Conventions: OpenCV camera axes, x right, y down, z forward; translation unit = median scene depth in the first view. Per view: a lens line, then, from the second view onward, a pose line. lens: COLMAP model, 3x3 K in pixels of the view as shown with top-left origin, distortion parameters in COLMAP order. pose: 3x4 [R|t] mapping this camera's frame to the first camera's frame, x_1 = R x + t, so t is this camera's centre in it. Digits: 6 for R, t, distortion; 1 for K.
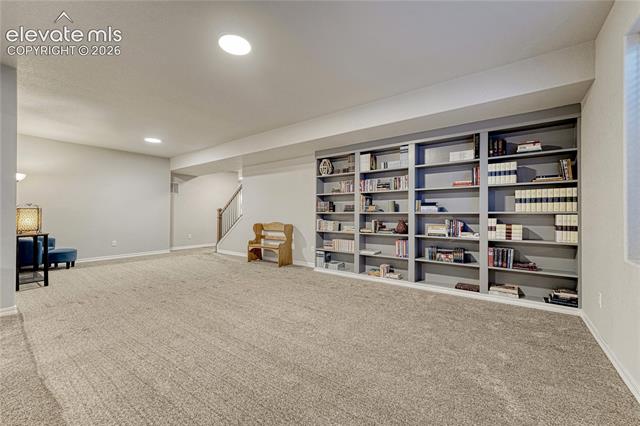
lens RADIAL K [[259.9, 0, 322.2], [0, 259.9, 215.1], [0, 0, 1]] dist [0.000048, 0.000023]
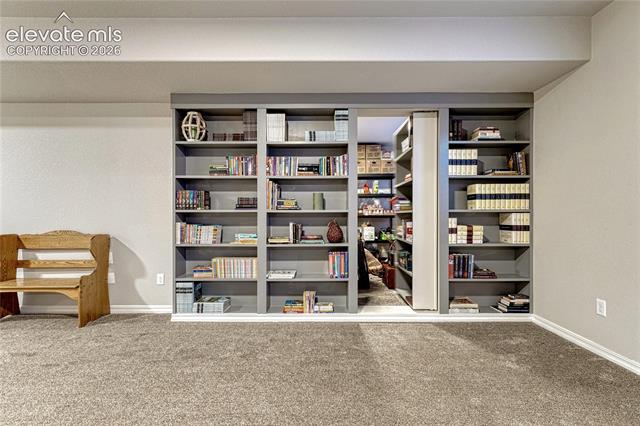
lens RADIAL K [[298.4, 0, 320.1], [0, 298.4, 216.7], [0, 0, 1]] dist [0.003148, 0.000258]
pose [[0.806195, -0.010869, 0.591549, -0.180058], [0.005053, 0.999921, 0.011486, -0.003372], [-0.591628, -0.006270, 0.806187, 0.417100]]
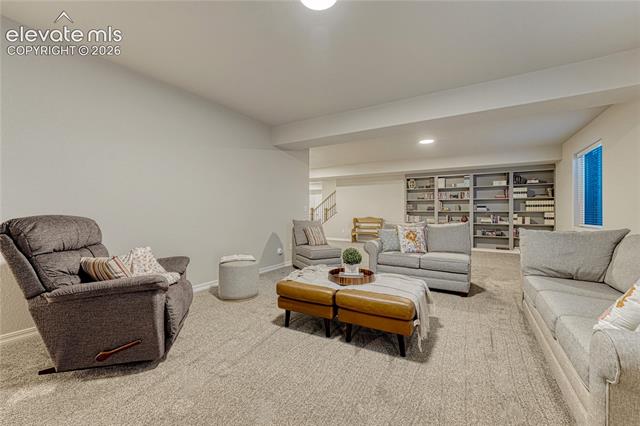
lens RADIAL K [[270.3, 0, 317.5], [0, 270.3, 211.5], [0, 0, 1]] dist [0.002625, 0.000508]
pose [[0.995085, -0.002038, 0.099002, -0.948307], [0.002012, 0.999998, 0.000366, -0.009565], [-0.099003, -0.000165, 0.995087, -0.834007]]
